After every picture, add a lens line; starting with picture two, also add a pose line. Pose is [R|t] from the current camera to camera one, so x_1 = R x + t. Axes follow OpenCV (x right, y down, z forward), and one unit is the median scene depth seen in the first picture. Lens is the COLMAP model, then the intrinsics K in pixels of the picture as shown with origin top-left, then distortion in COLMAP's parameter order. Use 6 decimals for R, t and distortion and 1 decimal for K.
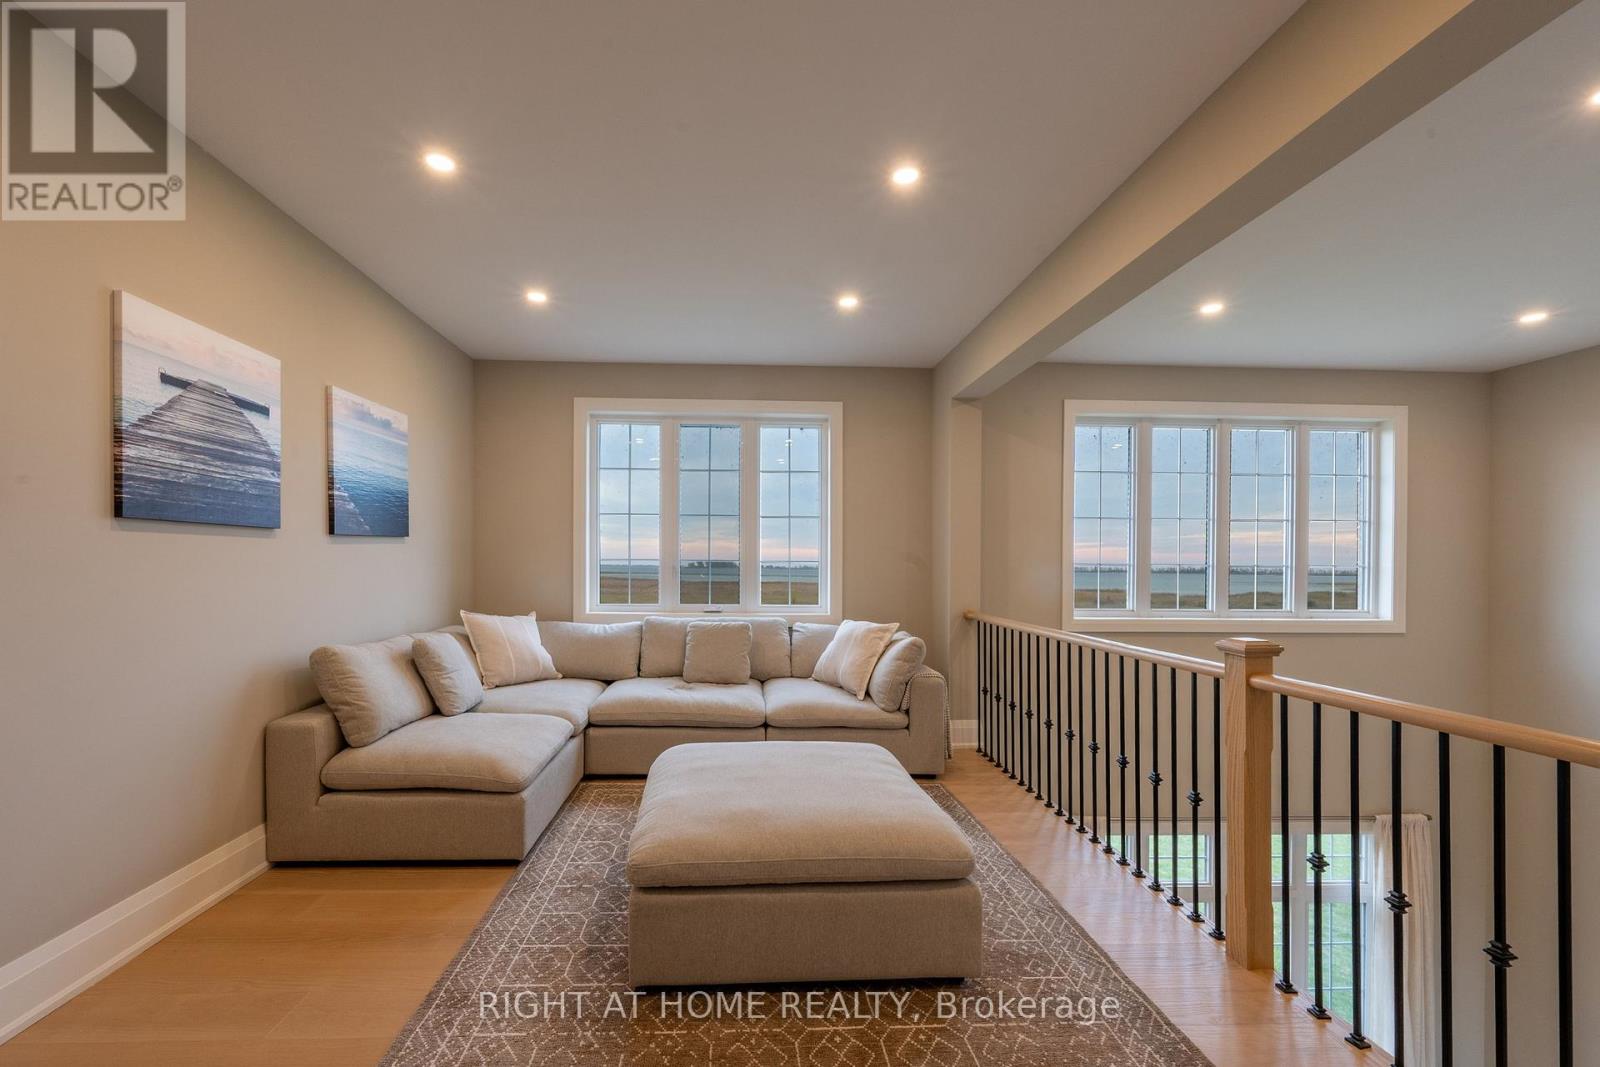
lens RADIAL K [[636.0, 0, 796.7], [0, 636.0, 548.4], [0, 0, 1]] dist [-0.000172, -0.000226]
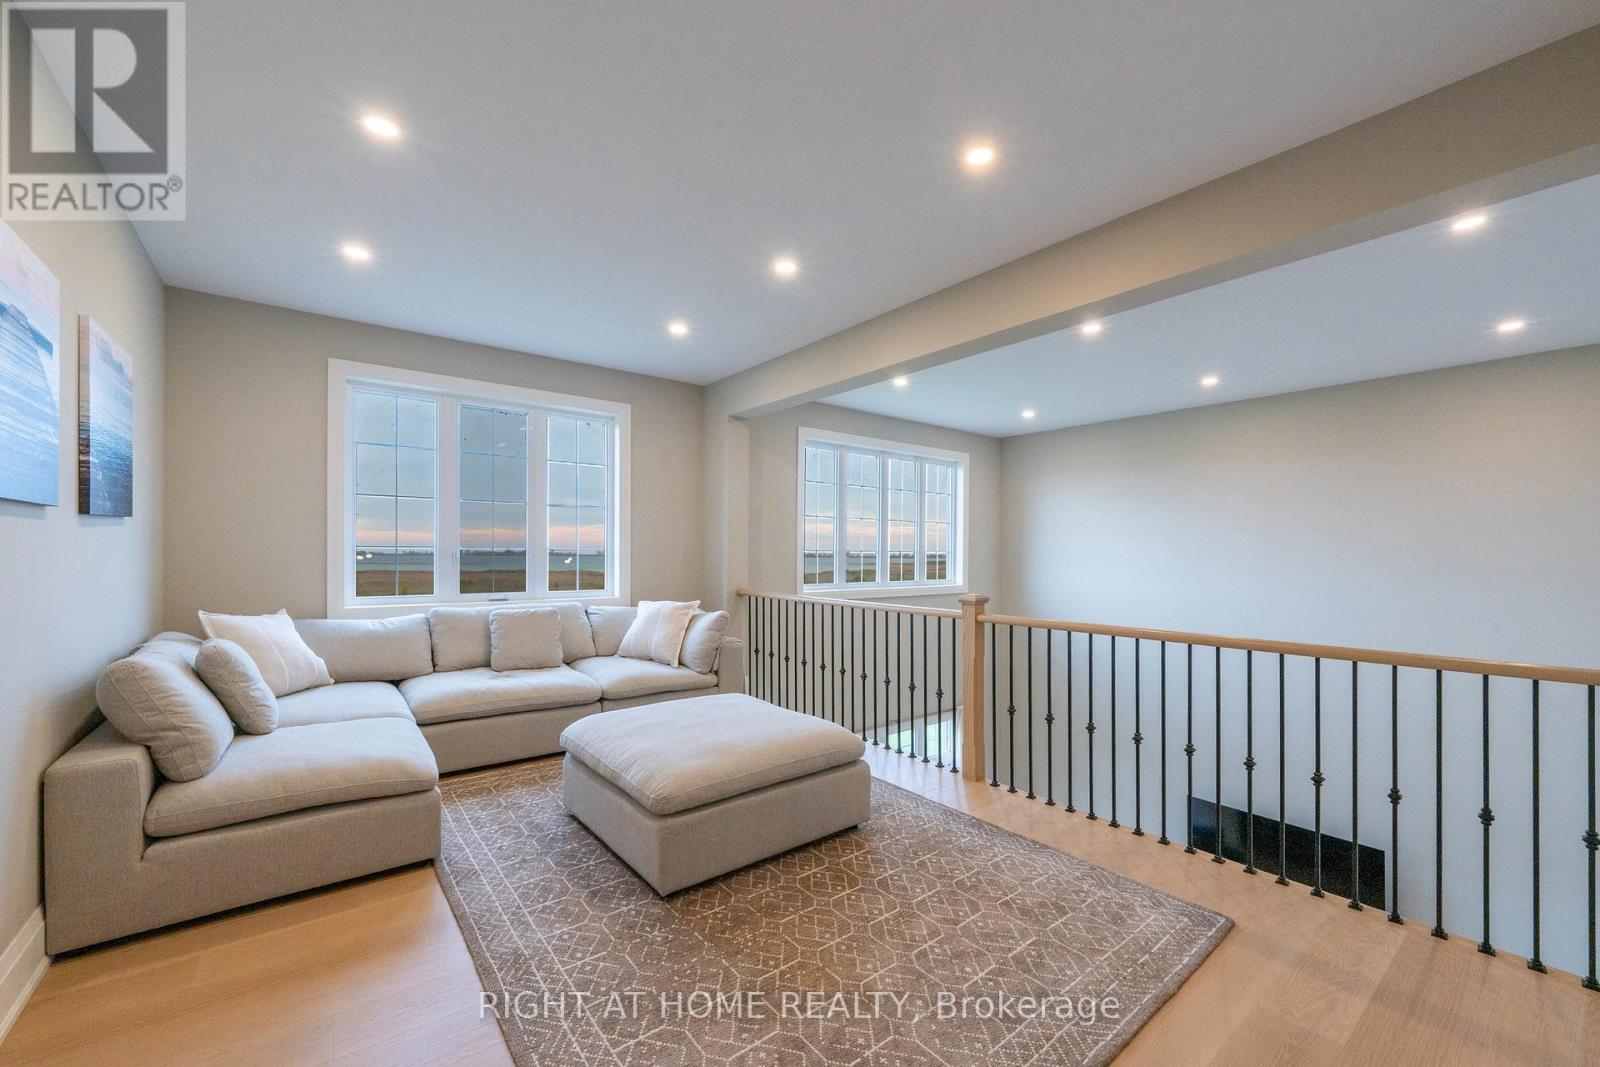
lens RADIAL K [[628.8, 0, 804.3], [0, 628.8, 528.1], [0, 0, 1]] dist [-0.000758, -0.000040]
pose [[0.812036, 0.019173, 0.583292, -0.372207], [-0.014167, 0.999813, -0.013141, -0.006095], [-0.583435, 0.002407, 0.812156, -0.074516]]
